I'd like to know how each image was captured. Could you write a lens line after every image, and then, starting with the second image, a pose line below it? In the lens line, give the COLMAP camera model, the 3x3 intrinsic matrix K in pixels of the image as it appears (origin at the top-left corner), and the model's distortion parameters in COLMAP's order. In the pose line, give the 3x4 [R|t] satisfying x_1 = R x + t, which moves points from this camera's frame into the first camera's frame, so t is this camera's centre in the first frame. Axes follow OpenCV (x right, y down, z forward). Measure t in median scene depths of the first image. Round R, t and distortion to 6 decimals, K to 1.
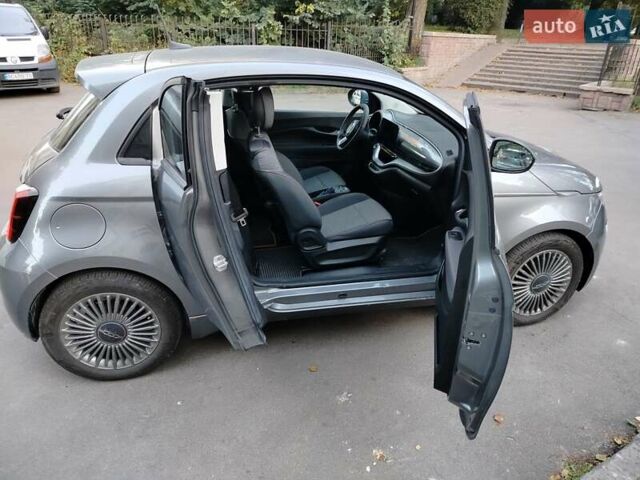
lens RADIAL K [[448.8, 0, 322.0], [0, 448.8, 252.4], [0, 0, 1]] dist [0.012400, -0.006084]
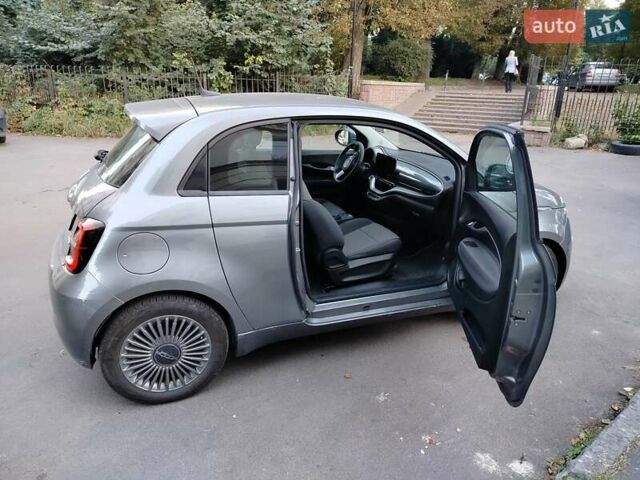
lens RADIAL K [[448.8, 0, 322.0], [0, 448.8, 252.4], [0, 0, 1]] dist [0.012400, -0.006084]
pose [[0.989541, -0.056709, 0.132639, -0.179350], [0.068571, 0.993877, -0.086640, 0.043403], [-0.126913, 0.094829, 0.987370, -0.086815]]
